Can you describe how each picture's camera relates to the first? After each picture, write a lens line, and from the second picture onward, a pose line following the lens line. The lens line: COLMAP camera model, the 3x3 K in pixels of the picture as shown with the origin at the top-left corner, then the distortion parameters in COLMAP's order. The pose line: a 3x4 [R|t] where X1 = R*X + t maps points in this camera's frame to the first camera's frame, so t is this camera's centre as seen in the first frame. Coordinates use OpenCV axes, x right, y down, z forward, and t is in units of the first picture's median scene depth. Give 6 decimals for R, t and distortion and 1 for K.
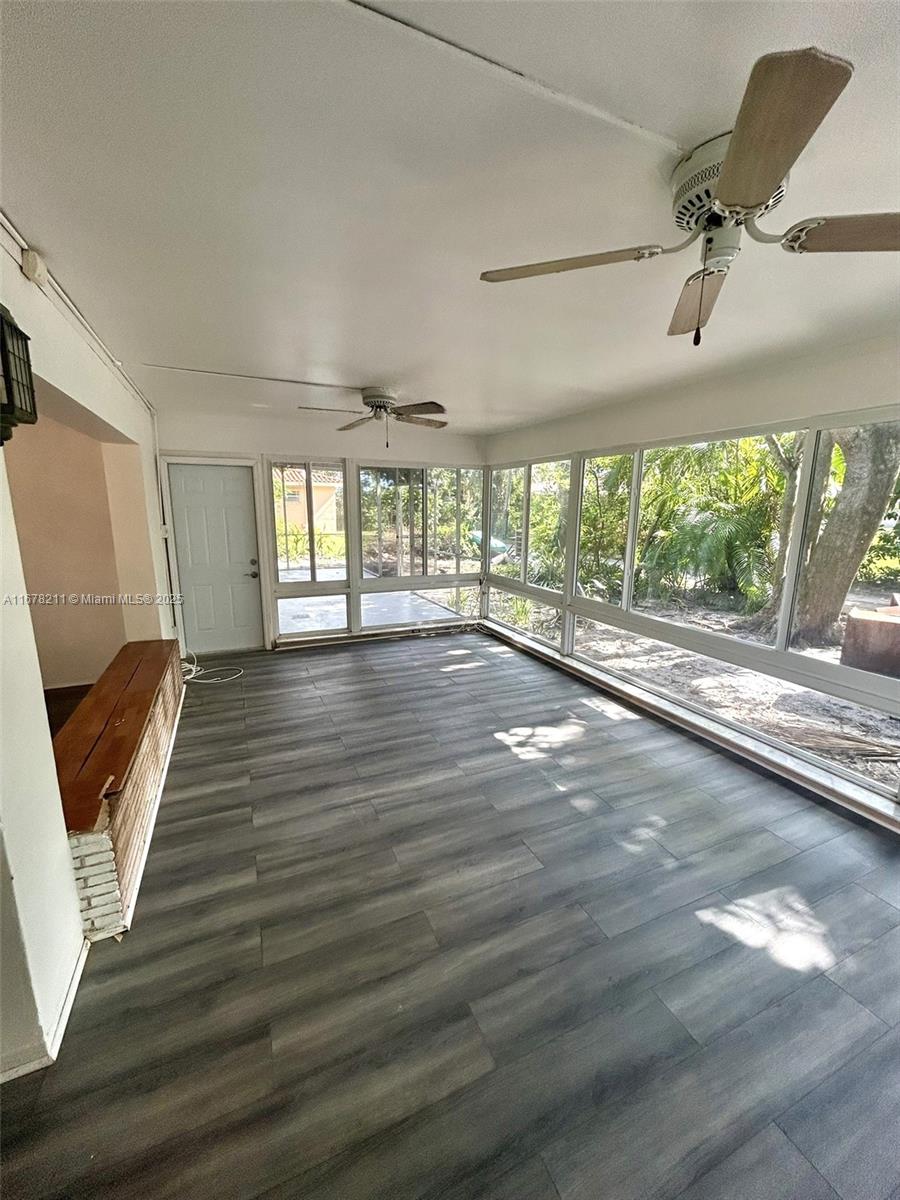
lens RADIAL K [[482.4, 0, 449.0], [0, 482.4, 602.9], [0, 0, 1]] dist [-0.007550, 0.000534]
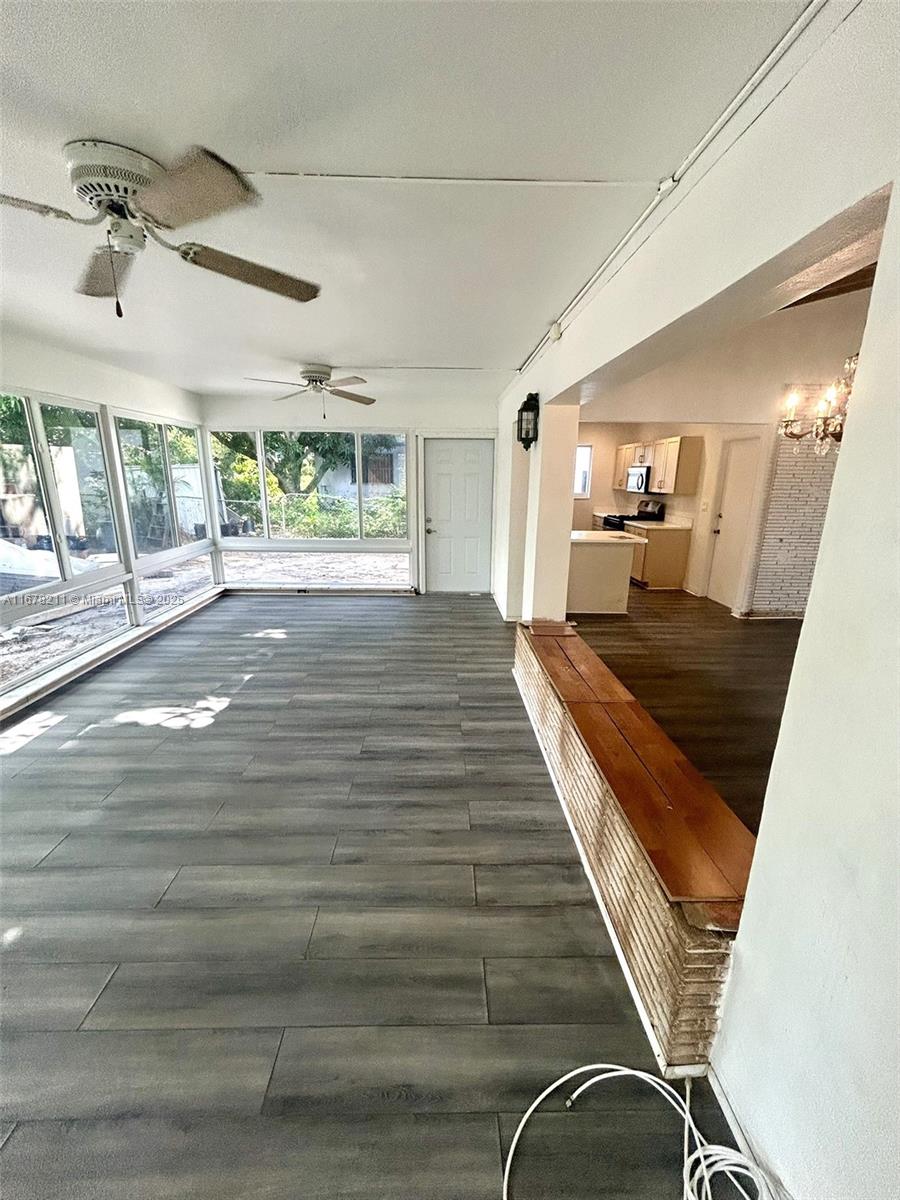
lens RADIAL K [[482.4, 0, 449.0], [0, 482.4, 602.9], [0, 0, 1]] dist [-0.007550, 0.000534]
pose [[-0.921913, -0.123579, 0.367158, -0.747555], [0.054124, 0.897372, 0.437942, -0.358722], [-0.383598, 0.423616, -0.820611, 1.768969]]
